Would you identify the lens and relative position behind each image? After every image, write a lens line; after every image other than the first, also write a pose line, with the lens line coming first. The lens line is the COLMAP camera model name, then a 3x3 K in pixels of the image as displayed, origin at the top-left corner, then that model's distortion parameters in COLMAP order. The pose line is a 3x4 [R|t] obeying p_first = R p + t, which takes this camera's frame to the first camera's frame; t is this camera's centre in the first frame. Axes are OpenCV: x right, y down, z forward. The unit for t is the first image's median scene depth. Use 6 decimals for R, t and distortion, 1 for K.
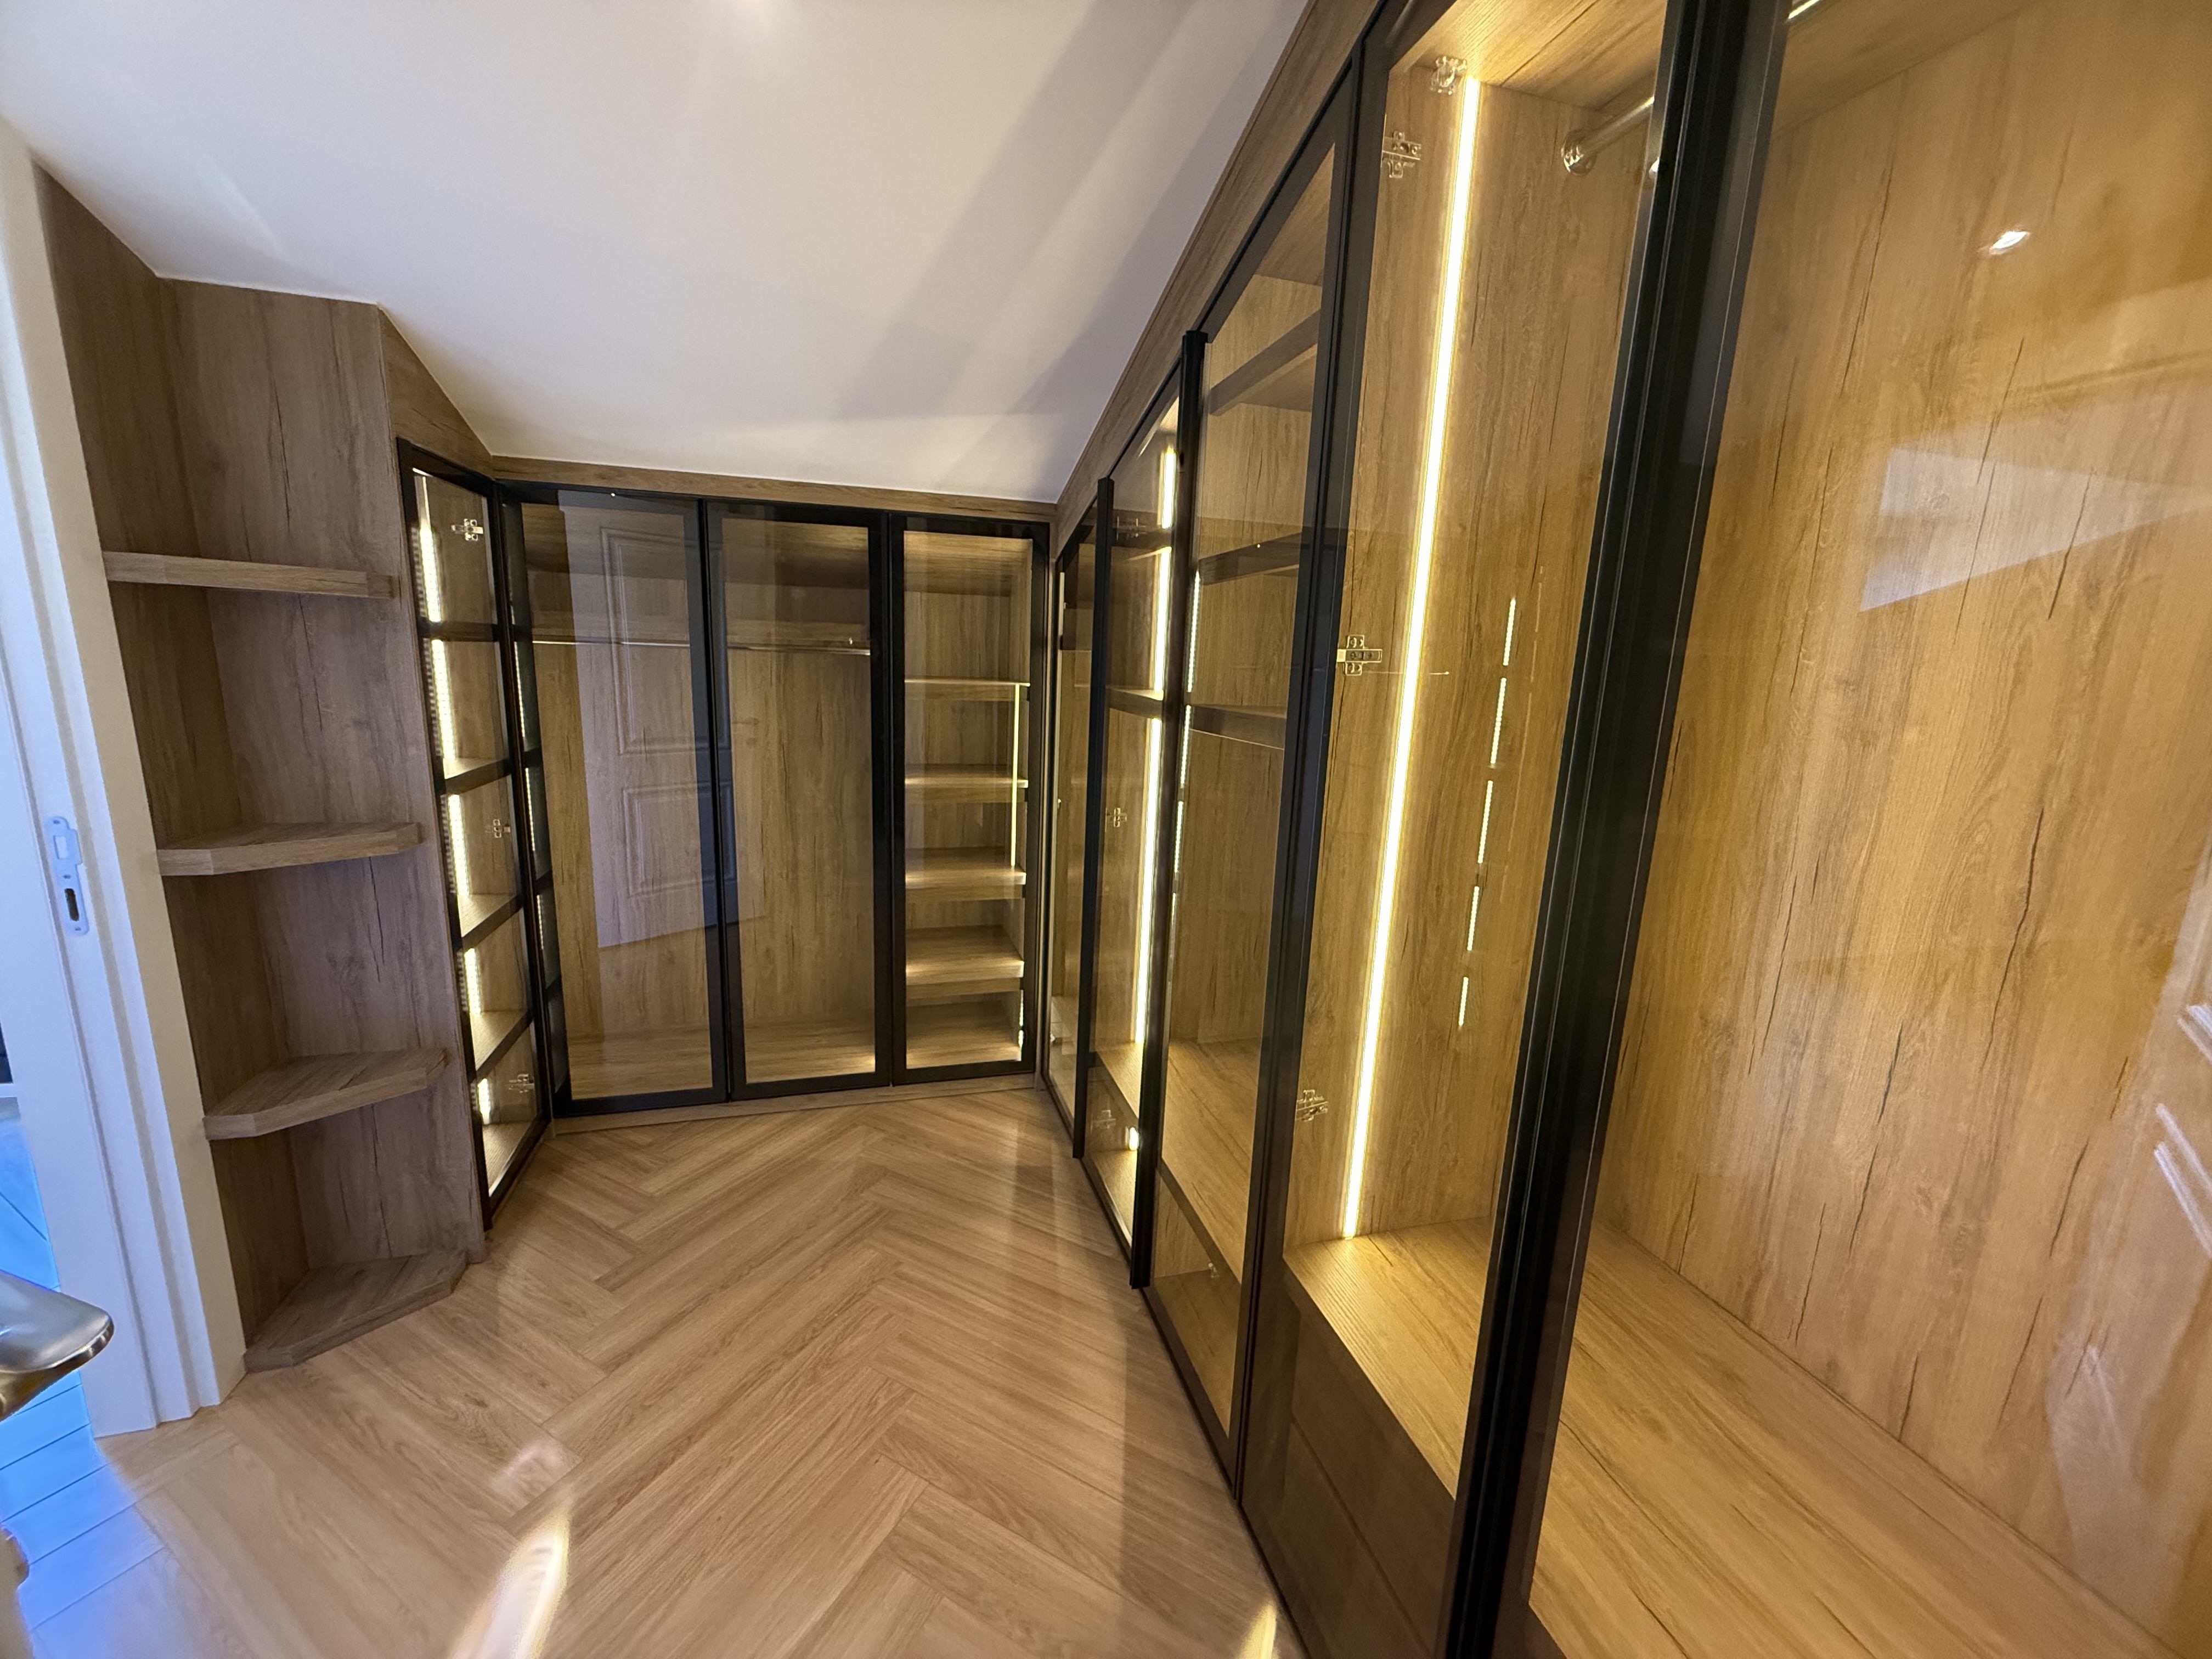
lens RADIAL K [[880.0, 0, 1099.8], [0, 880.0, 828.8], [0, 0, 1]] dist [-0.001318, 0.000484]
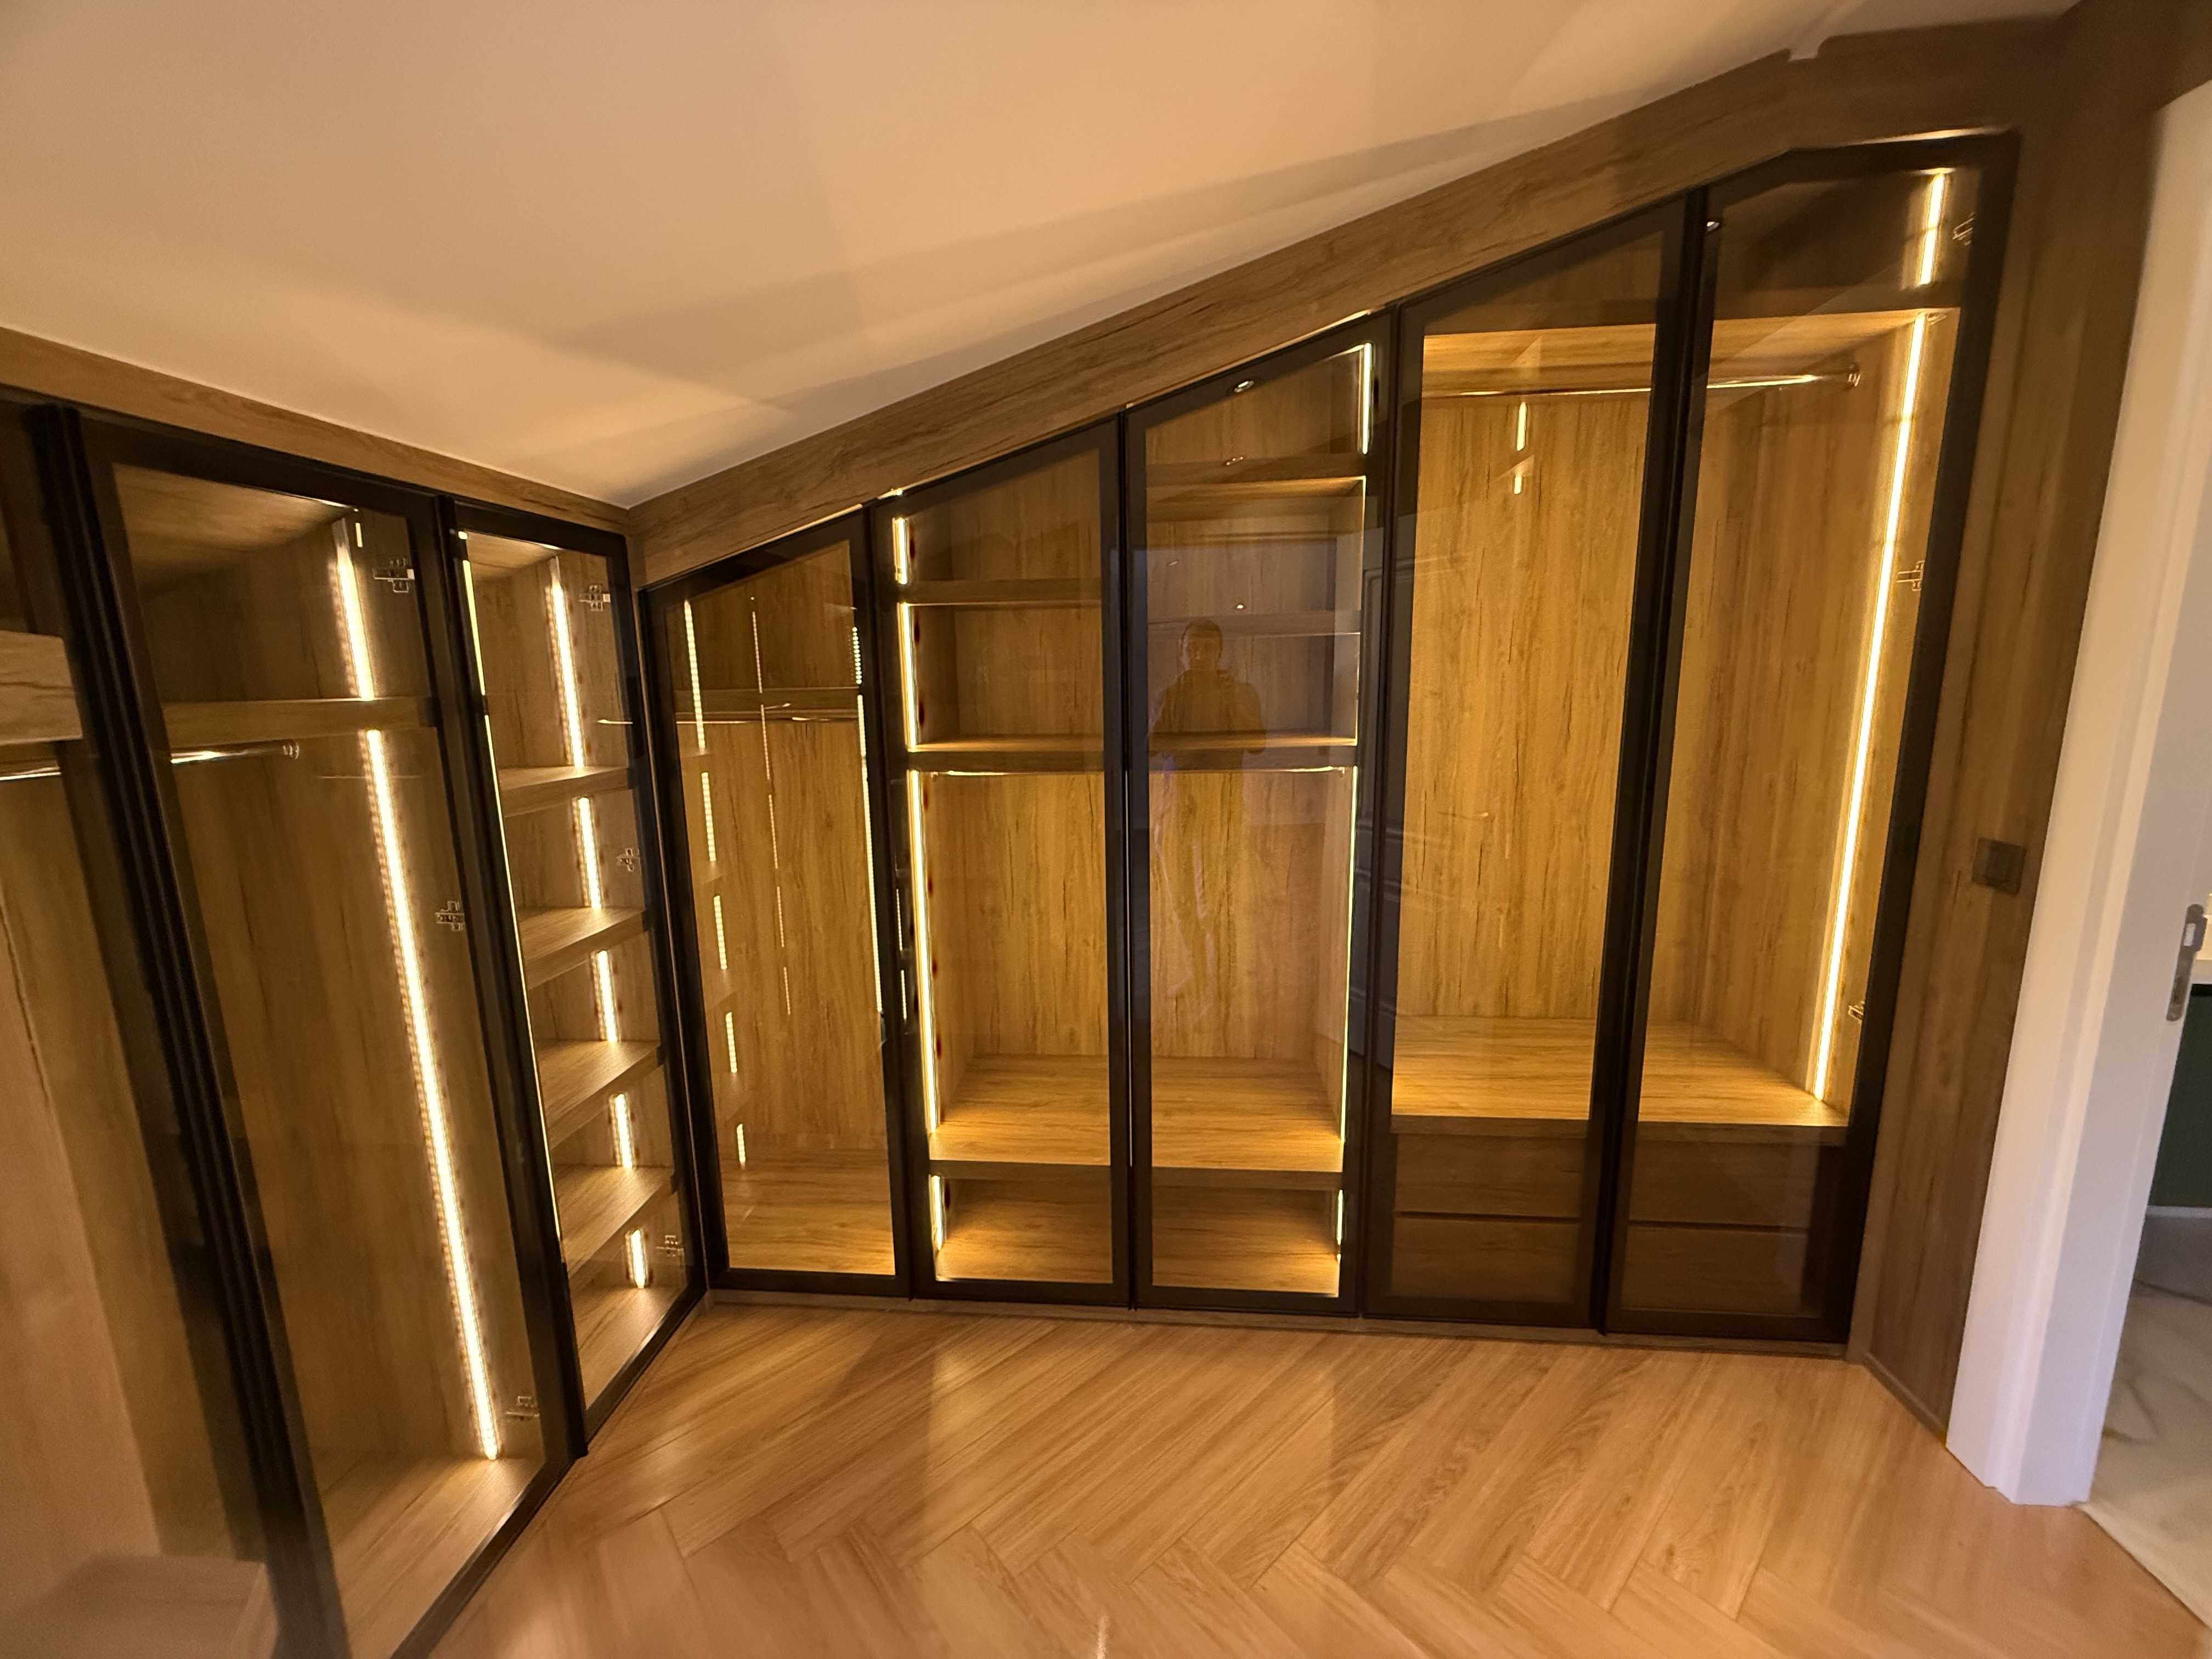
lens RADIAL K [[880.0, 0, 1099.8], [0, 880.0, 828.8], [0, 0, 1]] dist [-0.001318, 0.000484]
pose [[0.352871, -0.207631, 0.912344, -1.100330], [0.215625, 0.966869, 0.136642, -0.244106], [-0.910488, 0.148507, 0.385950, 0.751101]]
